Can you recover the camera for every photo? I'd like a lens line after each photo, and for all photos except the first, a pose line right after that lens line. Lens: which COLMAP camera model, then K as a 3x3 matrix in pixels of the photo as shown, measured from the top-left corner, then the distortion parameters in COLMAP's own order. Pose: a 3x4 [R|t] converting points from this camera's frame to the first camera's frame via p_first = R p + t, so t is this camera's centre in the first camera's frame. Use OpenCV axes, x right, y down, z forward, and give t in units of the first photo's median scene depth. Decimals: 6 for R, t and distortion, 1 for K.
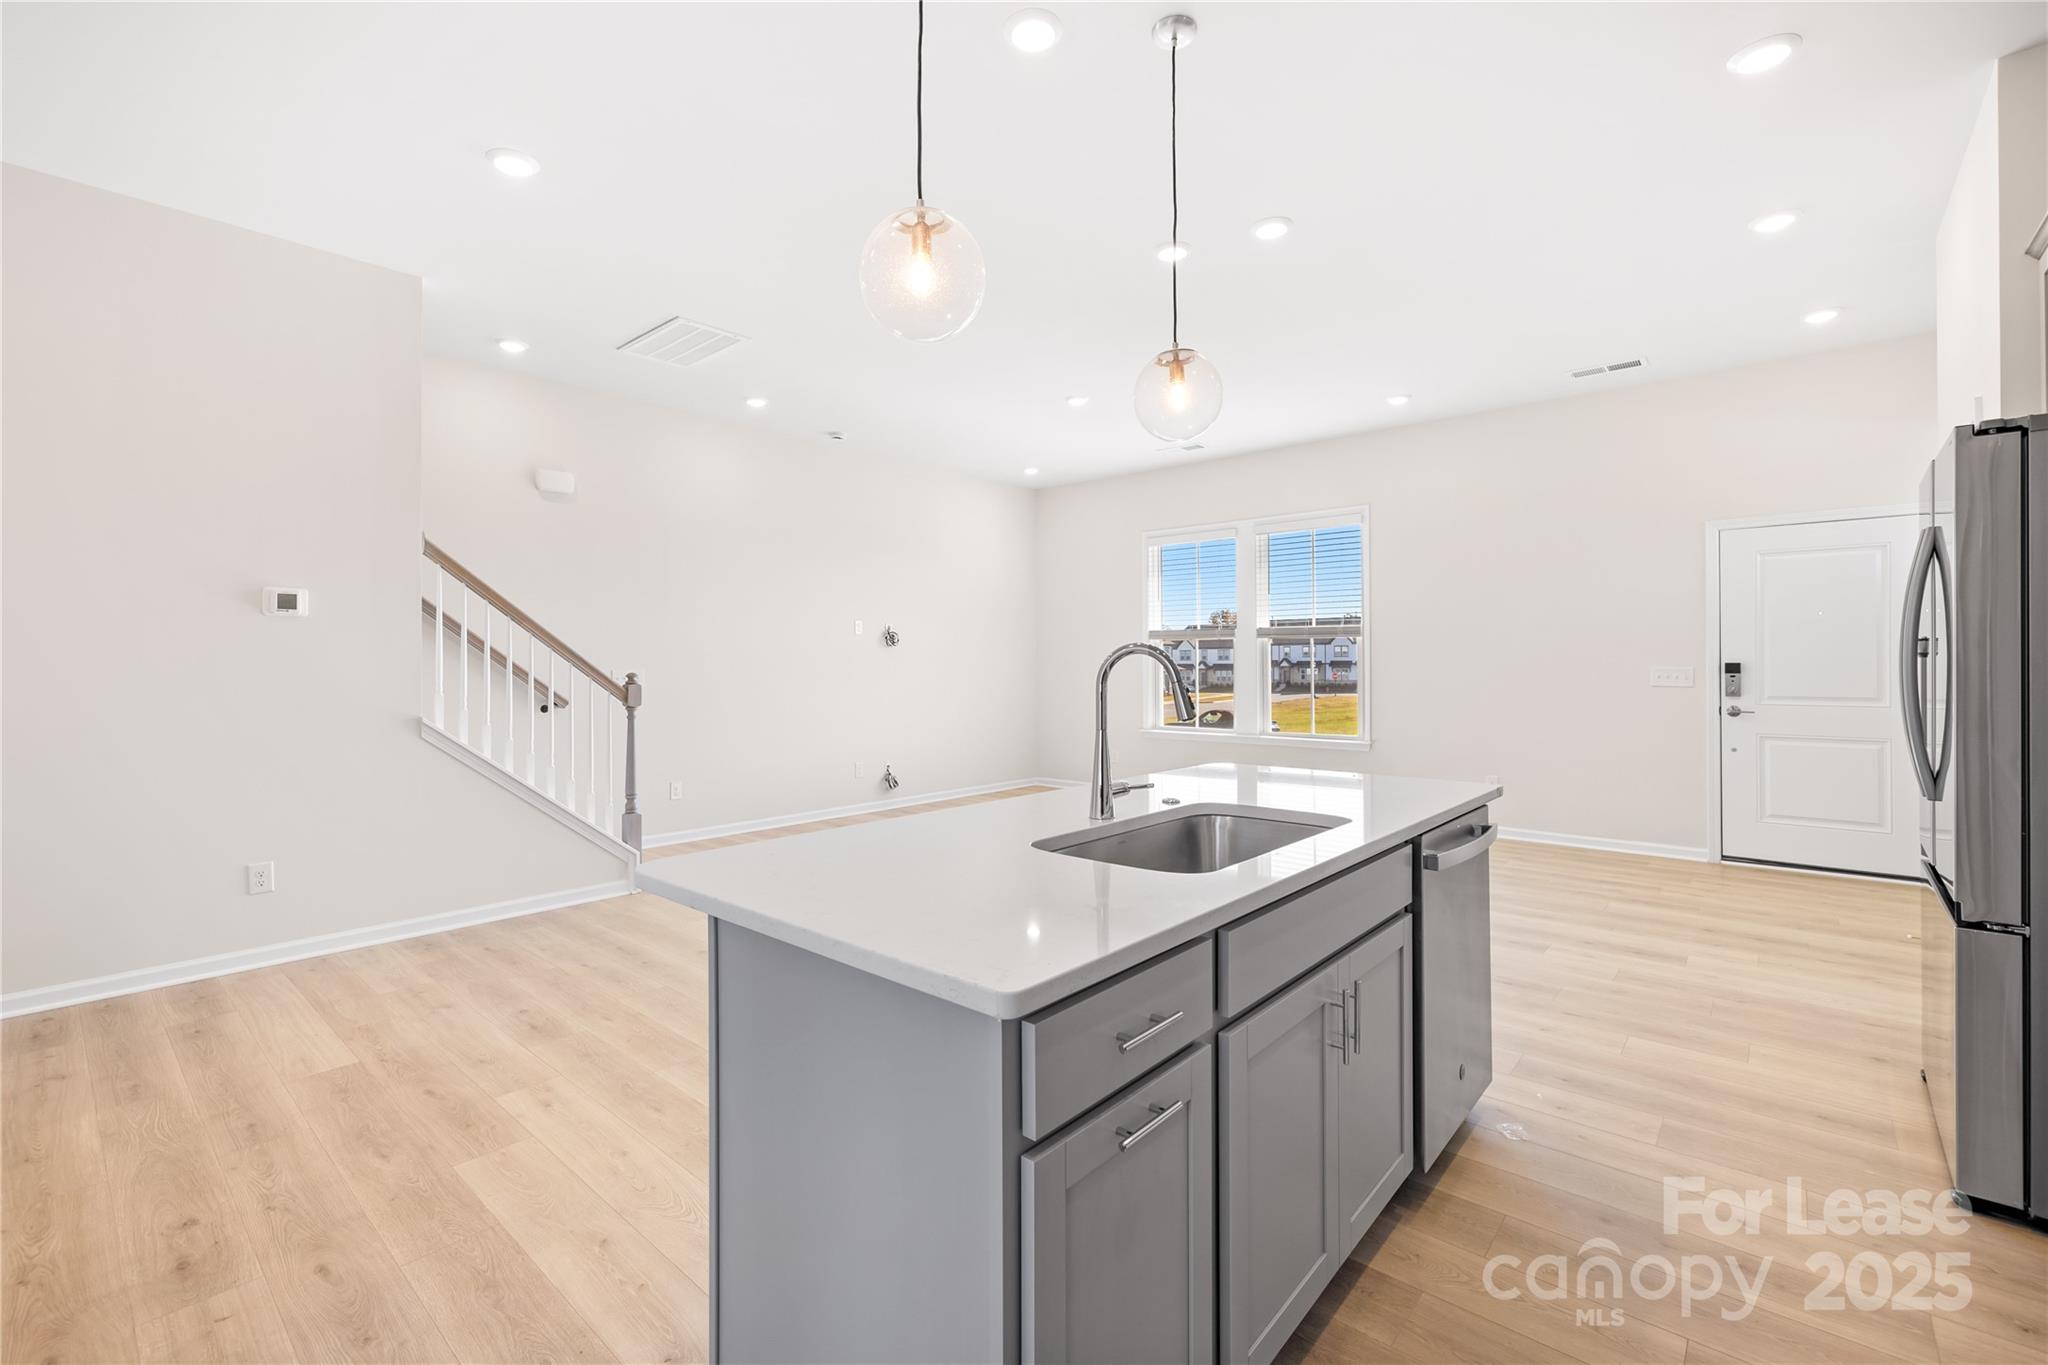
lens RADIAL K [[890.2, 0, 988.5], [0, 890.2, 663.5], [0, 0, 1]] dist [-0.001135, -0.000004]
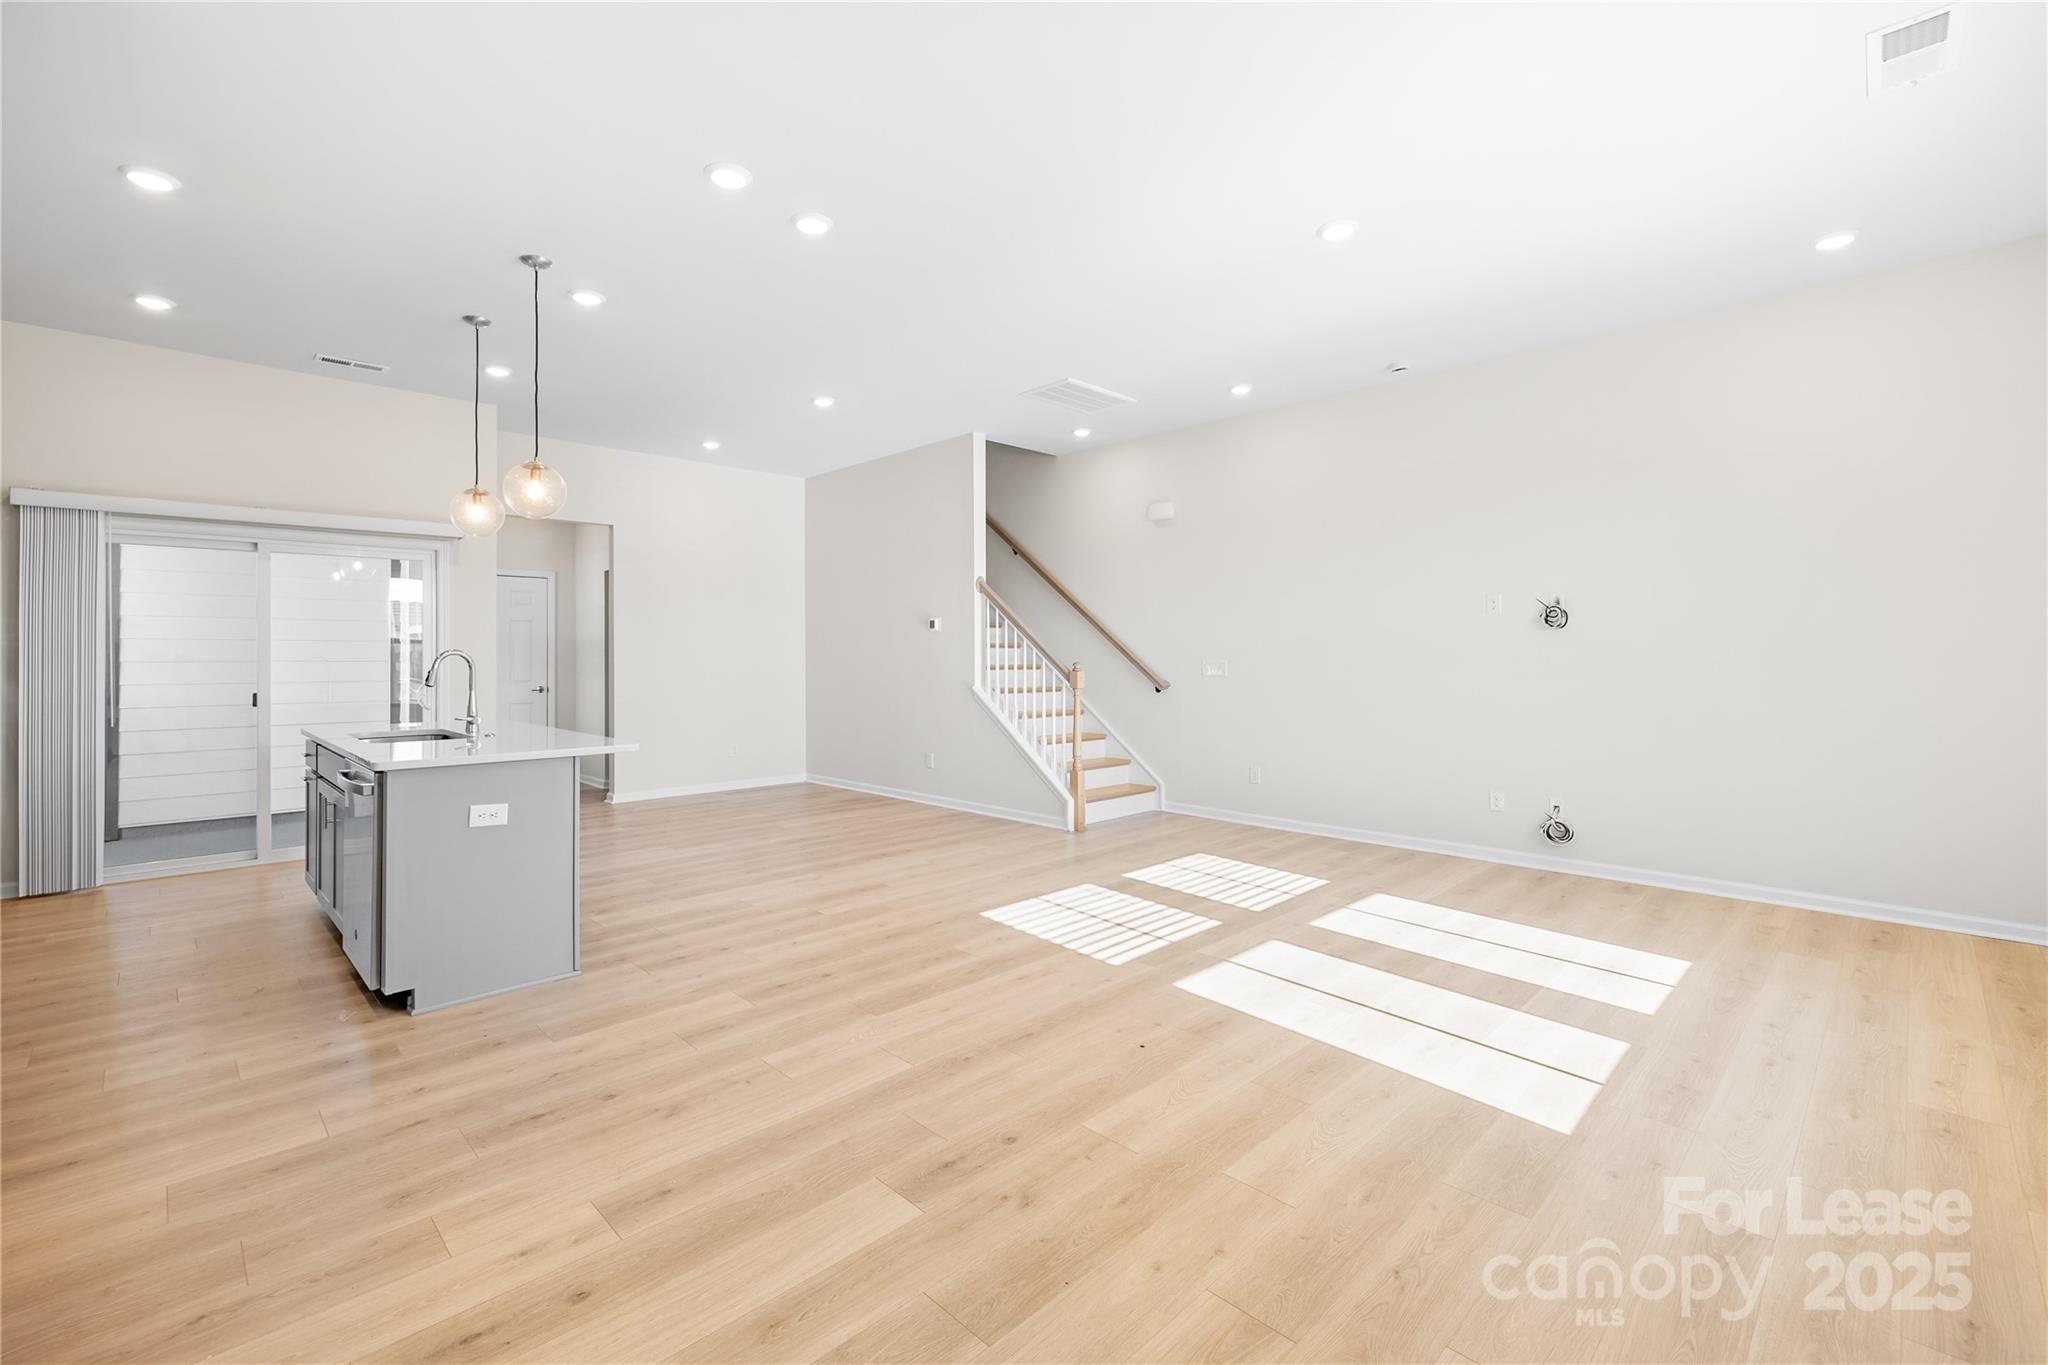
lens RADIAL K [[877.1, 0, 1028.8], [0, 877.1, 655.9], [0, 0, 1]] dist [-0.001664, -0.000562]
pose [[-0.049421, 0.006367, -0.998758, 0.868085], [0.001502, 0.999979, 0.006301, -0.007910], [0.998777, -0.001188, -0.049430, 0.985376]]
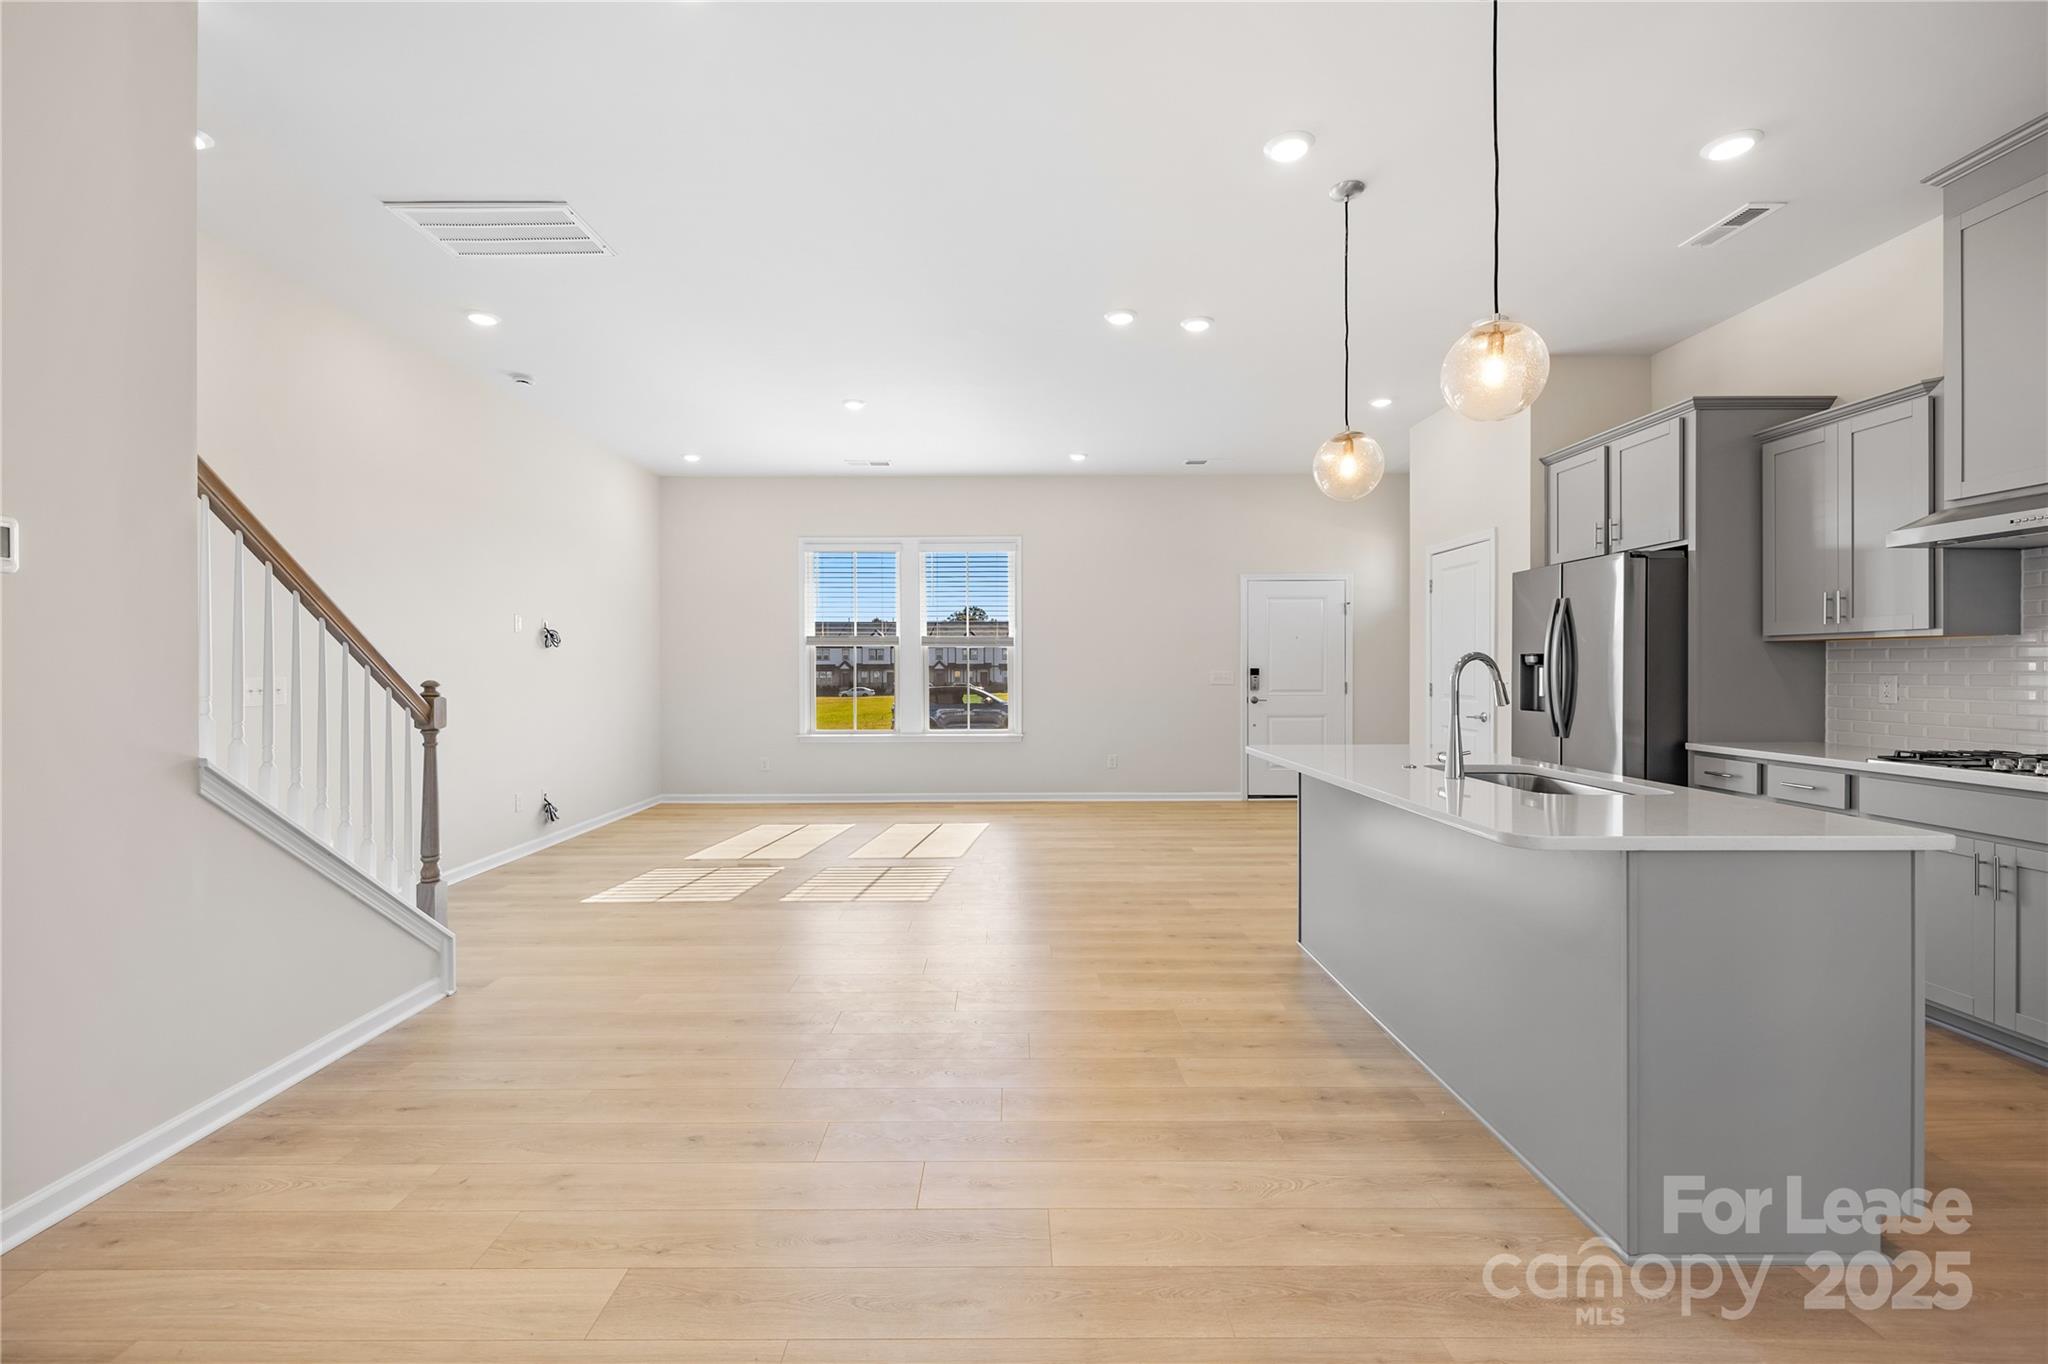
lens RADIAL K [[877.9, 0, 1013.5], [0, 877.9, 673.4], [0, 0, 1]] dist [-0.001442, -0.000112]
pose [[0.737011, -0.002972, 0.675874, -0.528541], [-0.000206, 0.999989, 0.004622, 0.001550], [-0.675880, -0.003545, 0.737003, 0.186009]]
